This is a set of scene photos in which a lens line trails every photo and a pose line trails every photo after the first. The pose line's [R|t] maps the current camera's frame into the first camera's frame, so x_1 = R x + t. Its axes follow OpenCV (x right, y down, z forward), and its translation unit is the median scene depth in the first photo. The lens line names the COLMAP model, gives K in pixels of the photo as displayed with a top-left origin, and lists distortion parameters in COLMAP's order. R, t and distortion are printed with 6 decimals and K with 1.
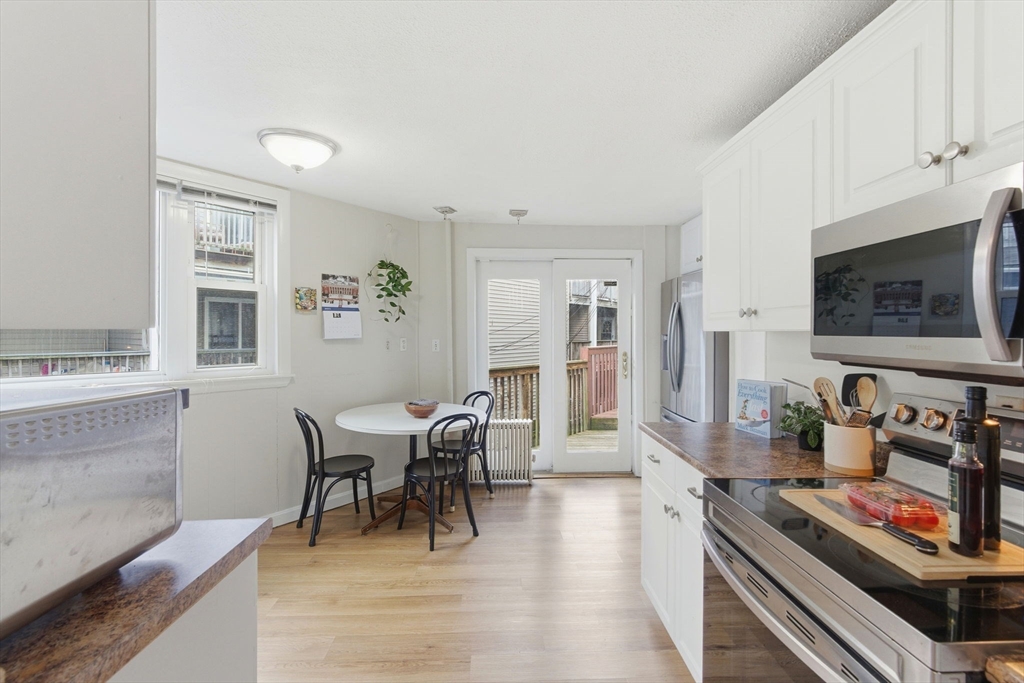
lens RADIAL K [[469.2, 0, 512.0], [0, 469.2, 332.5], [0, 0, 1]] dist [0.000148, 0.000000]
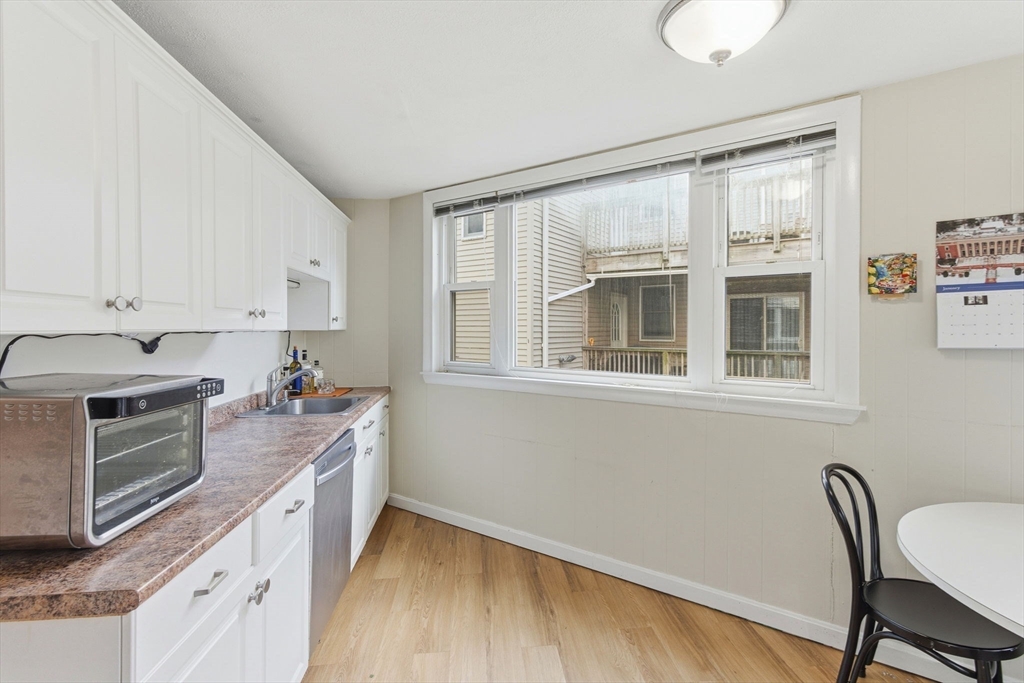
lens RADIAL K [[469.2, 0, 512.0], [0, 469.2, 332.5], [0, 0, 1]] dist [0.000148, 0.000000]
pose [[0.056286, 0.001937, -0.998413, 0.089120], [-0.005051, 0.999986, 0.001656, -0.001675], [0.998402, 0.004950, 0.056295, 0.519761]]
